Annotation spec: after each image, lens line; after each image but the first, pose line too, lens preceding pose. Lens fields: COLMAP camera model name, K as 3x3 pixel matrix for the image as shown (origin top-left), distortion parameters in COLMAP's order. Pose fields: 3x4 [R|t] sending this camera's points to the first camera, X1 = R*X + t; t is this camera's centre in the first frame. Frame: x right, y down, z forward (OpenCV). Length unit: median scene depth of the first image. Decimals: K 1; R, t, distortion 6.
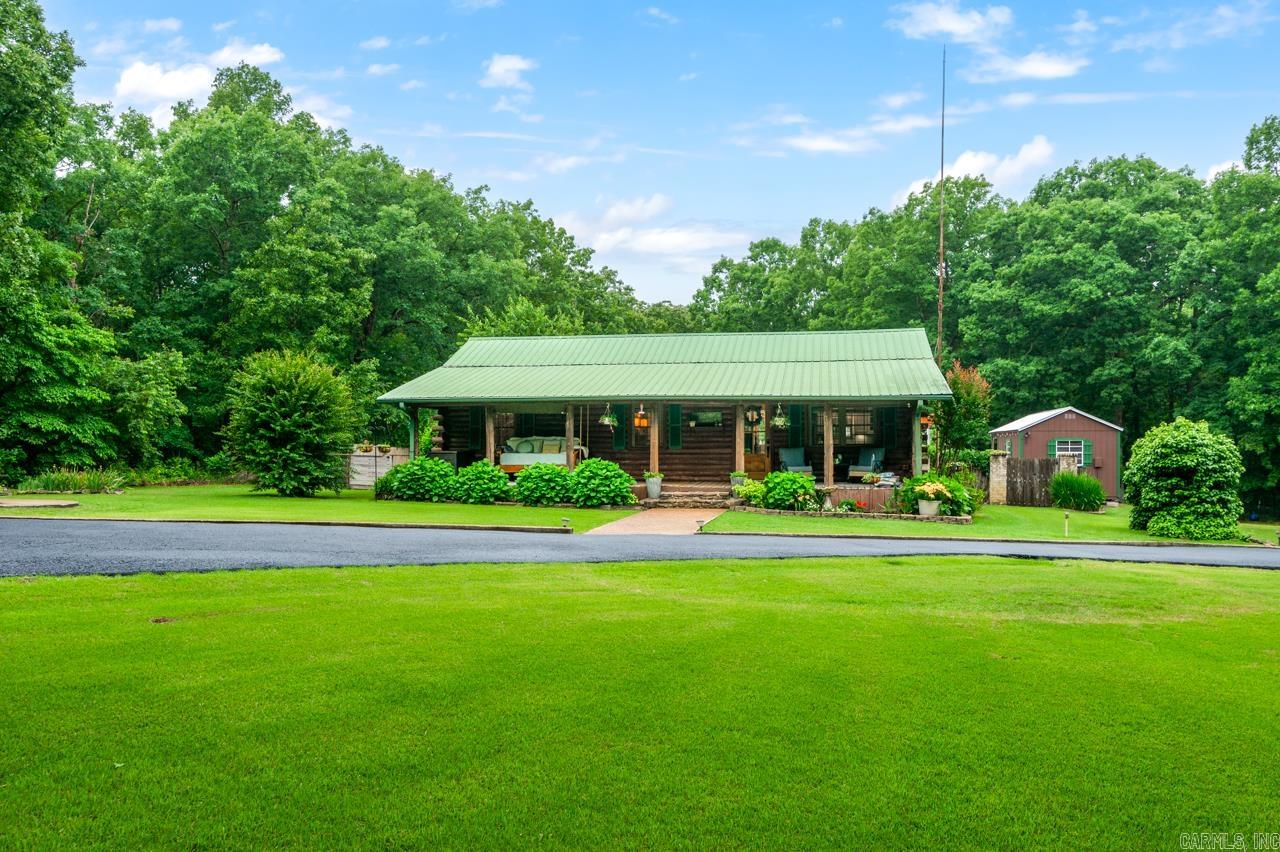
lens RADIAL K [[1079.7, 0, 640.0], [0, 1079.7, 426.0], [0, 0, 1]] dist [0.003649, 0.002357]
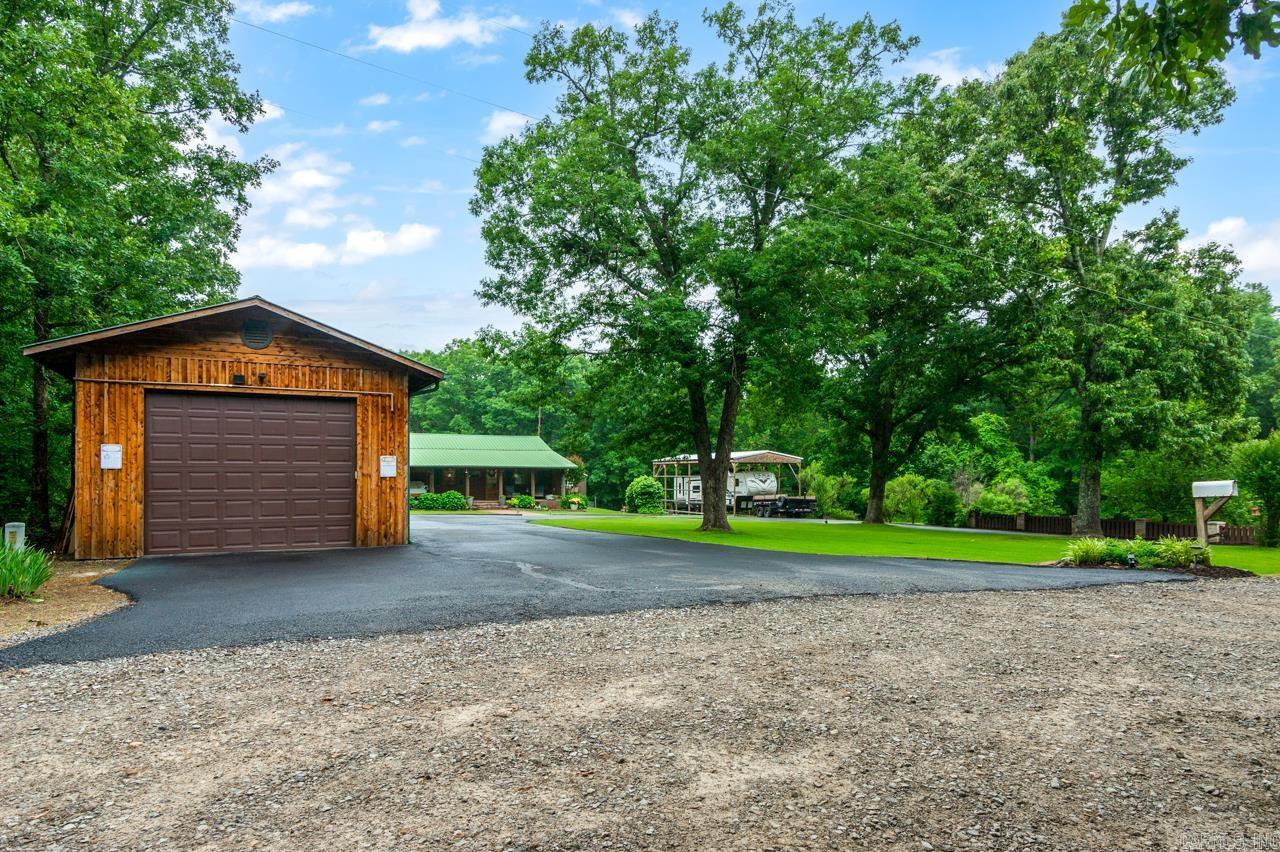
lens RADIAL K [[819.8, 0, 640.0], [0, 819.8, 426.0], [0, 0, 1]] dist [0.000234, -0.000002]
pose [[0.783243, 0.038040, 0.620551, -0.452140], [-0.014229, 0.998962, -0.043276, -0.022307], [-0.621553, 0.025066, 0.782971, -0.386532]]
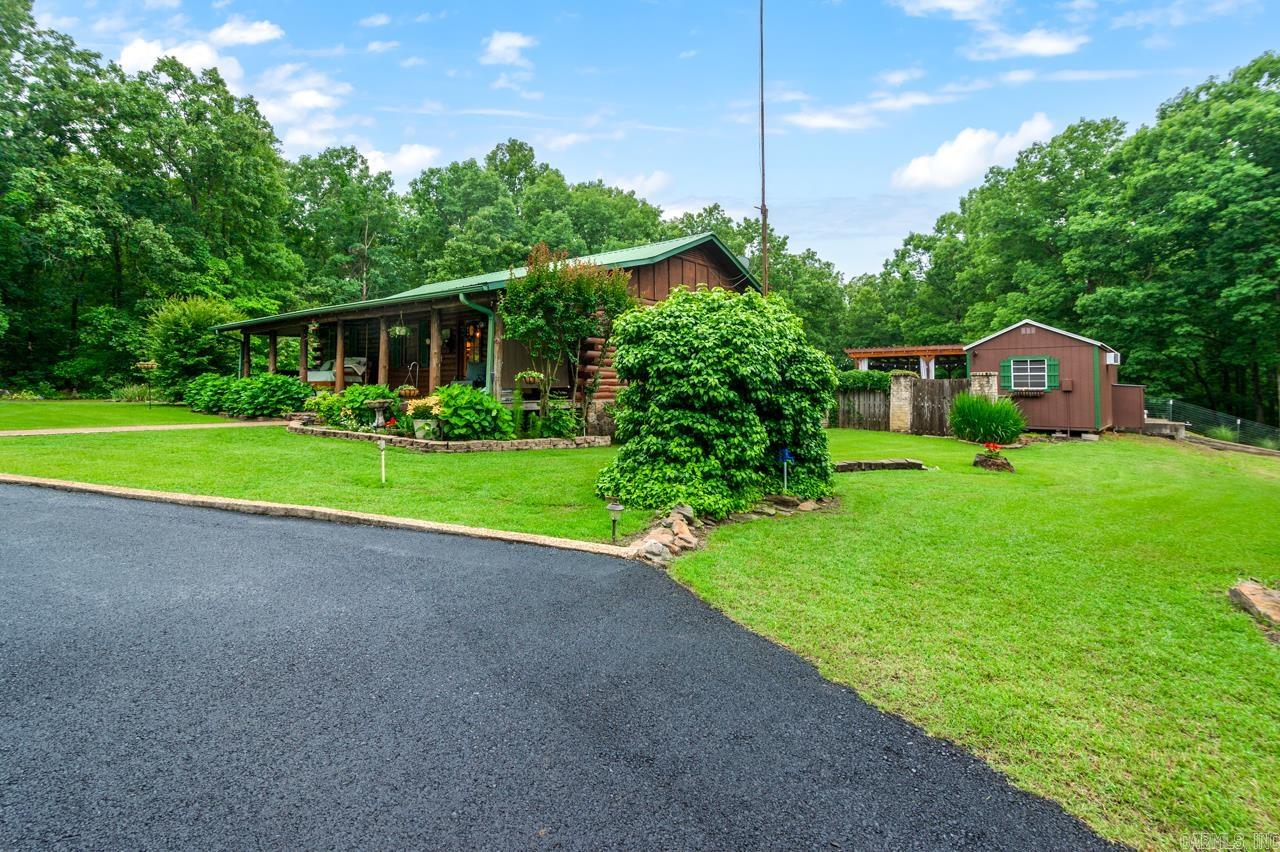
lens RADIAL K [[646.1, 0, 640.6], [0, 646.1, 370.6], [0, 0, 1]] dist [0.018988, -0.000254]
pose [[0.876329, -0.014825, -0.481485, 0.267233], [0.011035, 0.999882, -0.010702, 0.017319], [0.481586, 0.004066, 0.876389, 0.289953]]
